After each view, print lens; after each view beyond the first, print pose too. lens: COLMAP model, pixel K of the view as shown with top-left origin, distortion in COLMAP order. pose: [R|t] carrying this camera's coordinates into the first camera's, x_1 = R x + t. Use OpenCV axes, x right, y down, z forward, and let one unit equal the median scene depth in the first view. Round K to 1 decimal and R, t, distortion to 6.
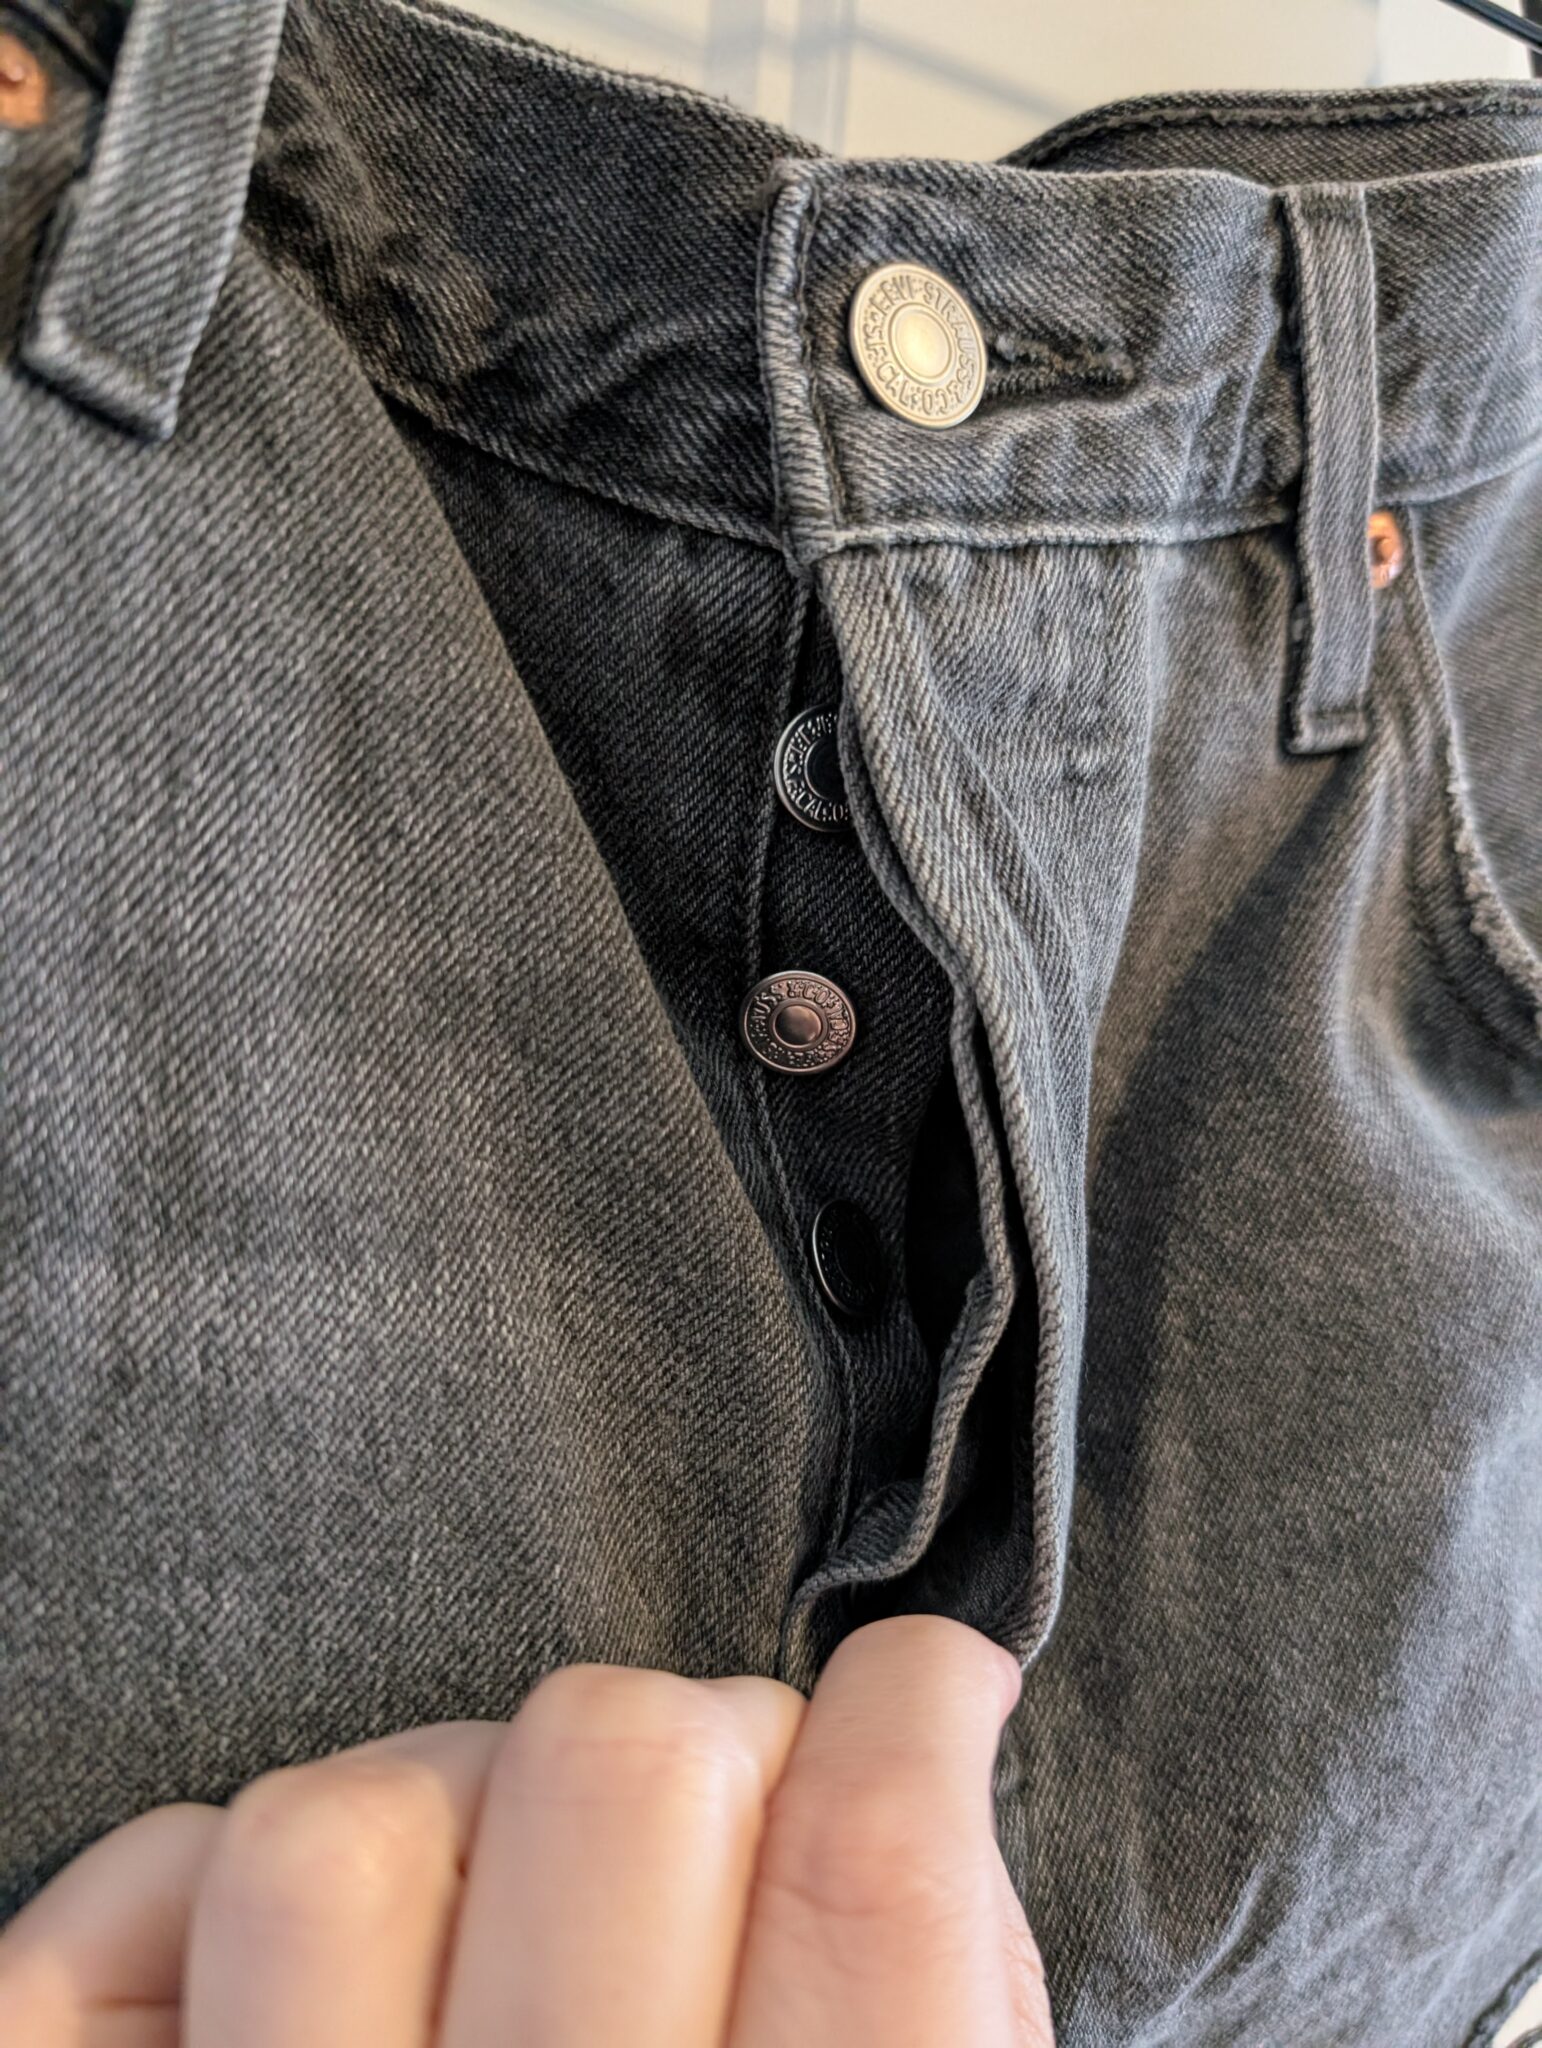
lens RADIAL K [[1398.6, 0, 824.8], [0, 1398.6, 1028.5], [0, 0, 1]] dist [0.004576, 0.000974]
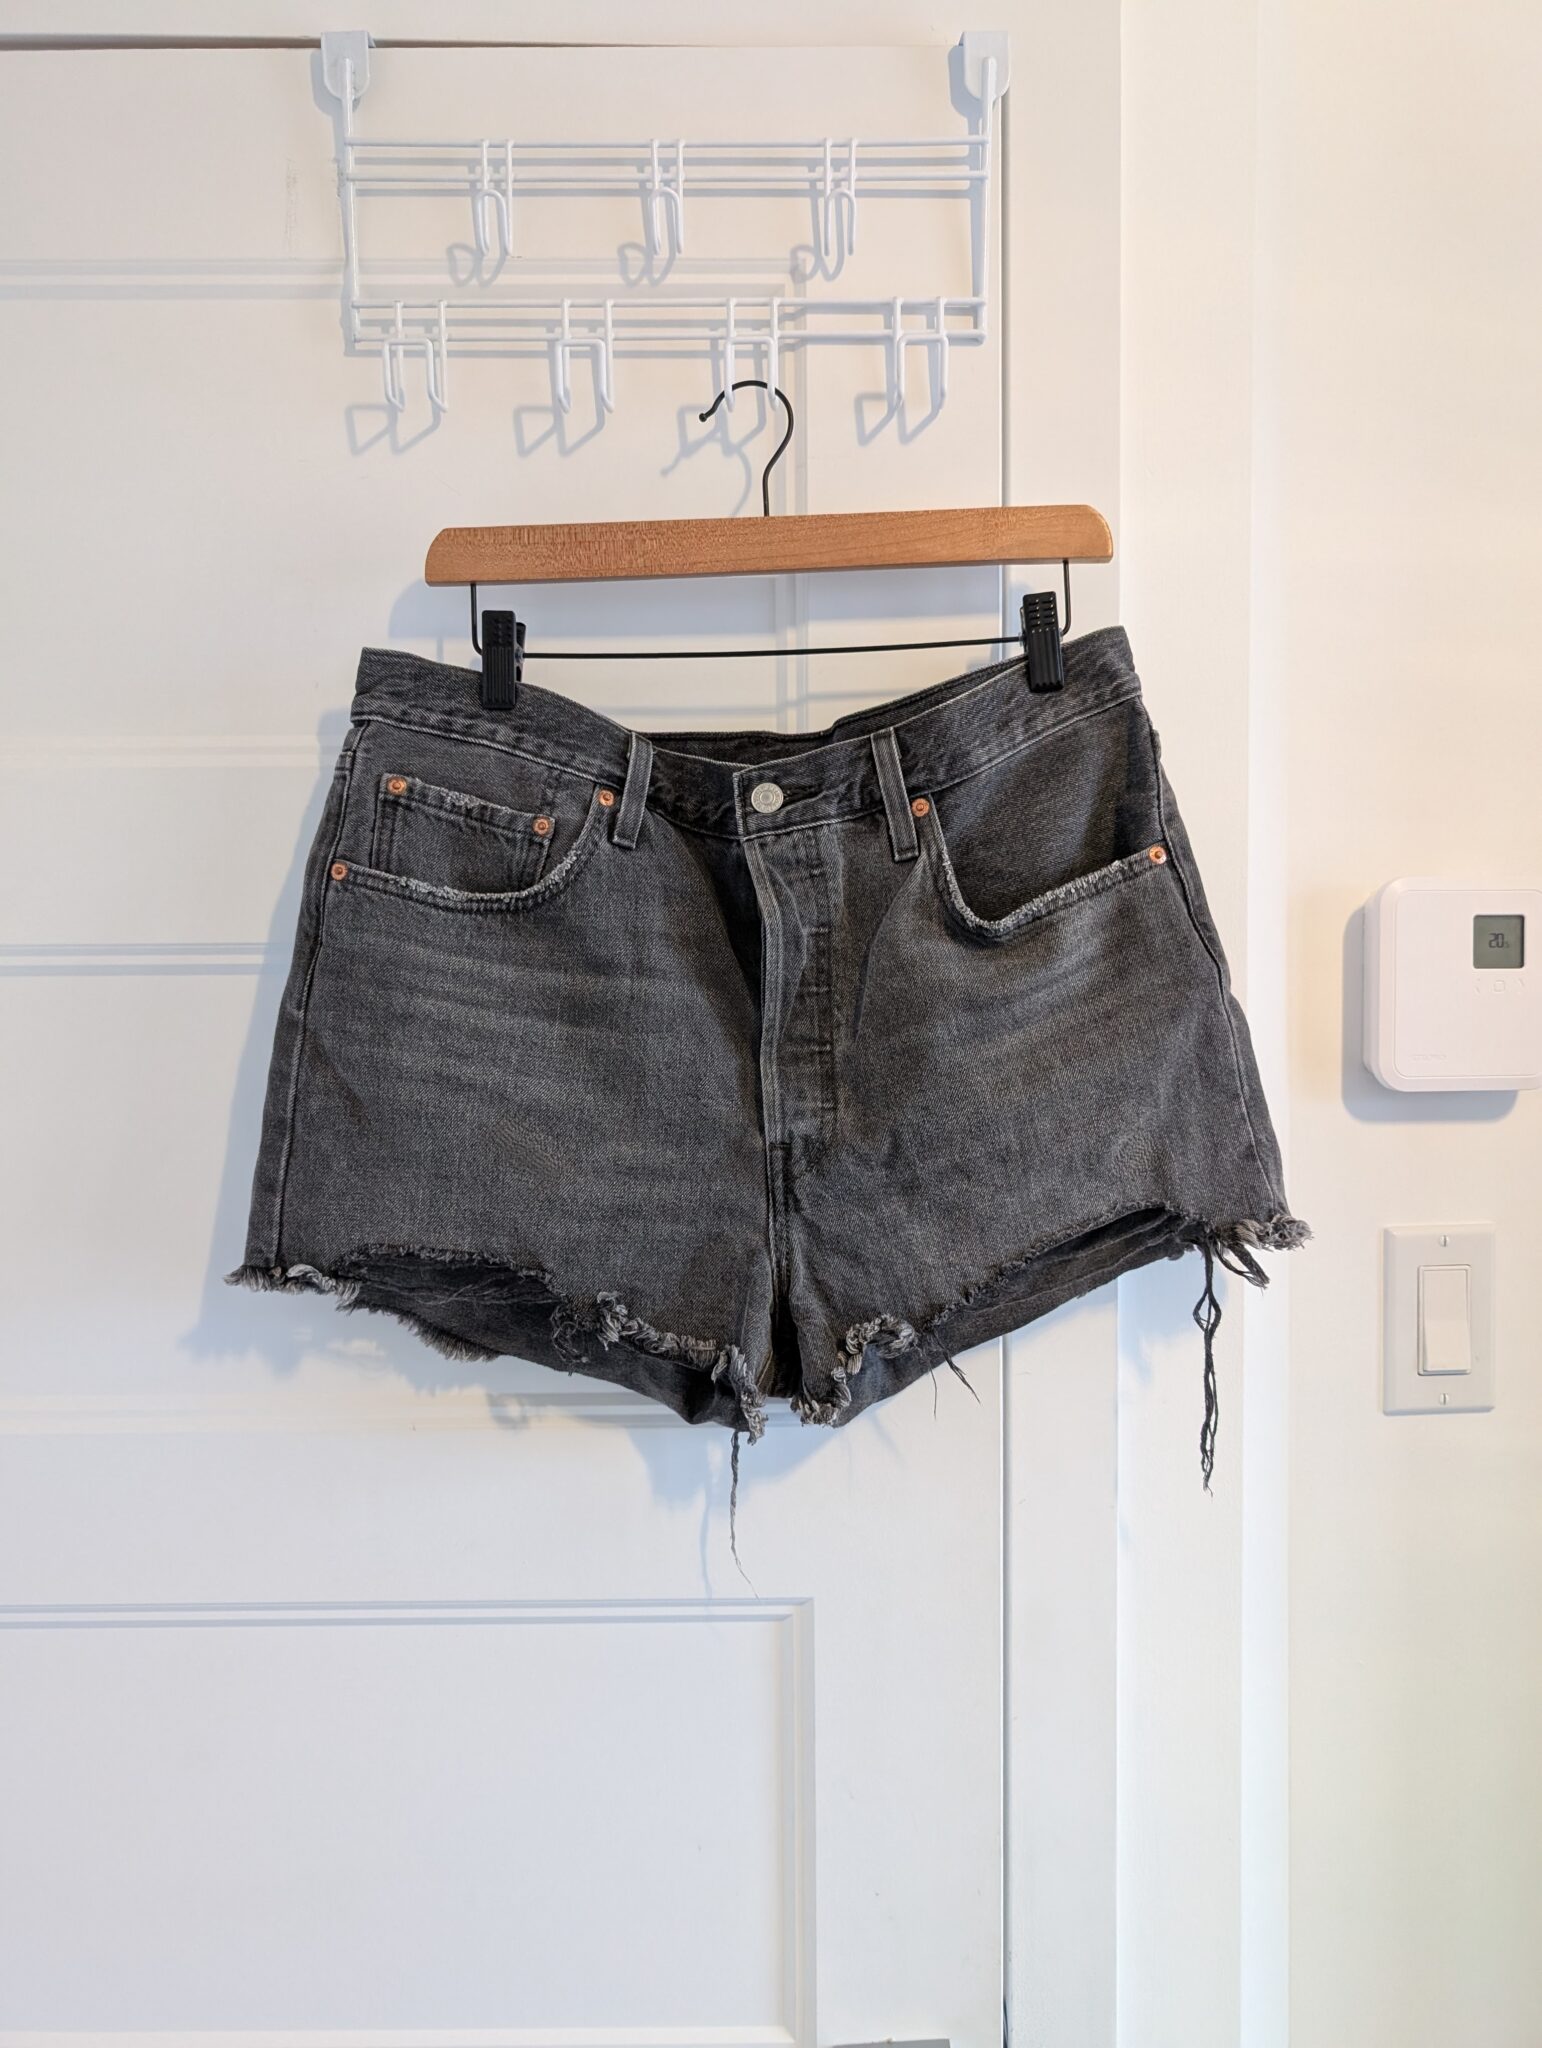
lens RADIAL K [[1435.9, 0, 771.0], [0, 1435.9, 1024.0], [0, 0, 1]] dist [-0.031742, 0.000150]
pose [[0.903178, -0.148706, -0.402685, 2.011997], [0.063586, 0.974077, -0.217098, 1.400447], [0.424530, 0.170474, 0.889220, -3.386986]]
